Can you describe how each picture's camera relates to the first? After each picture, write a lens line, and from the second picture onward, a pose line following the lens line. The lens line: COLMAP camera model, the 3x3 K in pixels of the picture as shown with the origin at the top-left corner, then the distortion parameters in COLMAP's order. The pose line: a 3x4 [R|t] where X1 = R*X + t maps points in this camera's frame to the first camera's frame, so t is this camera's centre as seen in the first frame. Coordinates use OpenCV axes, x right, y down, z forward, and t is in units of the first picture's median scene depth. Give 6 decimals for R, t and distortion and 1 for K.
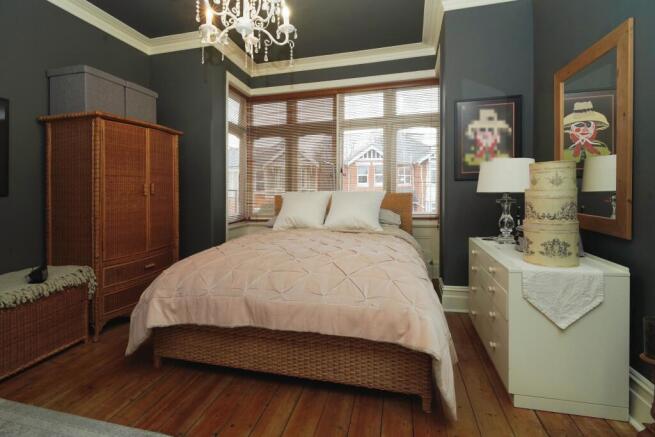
lens RADIAL K [[303.8, 0, 325.4], [0, 303.8, 211.1], [0, 0, 1]] dist [-0.000099, -0.000416]
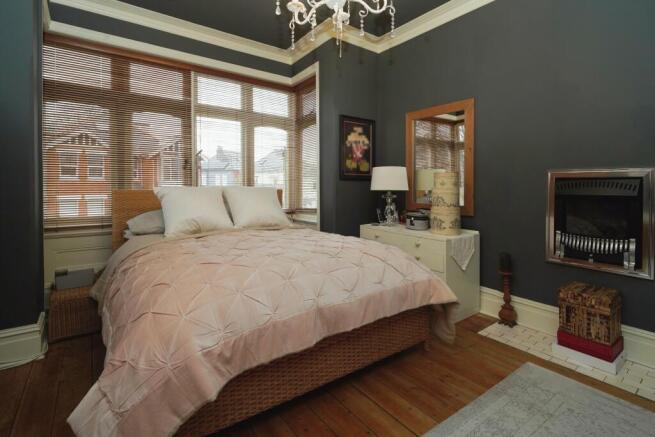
lens RADIAL K [[303.8, 0, 325.4], [0, 303.8, 211.1], [0, 0, 1]] dist [-0.000099, -0.000416]
pose [[0.651844, -0.038857, 0.757357, -0.532594], [0.032920, 0.999195, 0.022932, -0.005829], [-0.757638, 0.009984, 0.652598, 0.246398]]
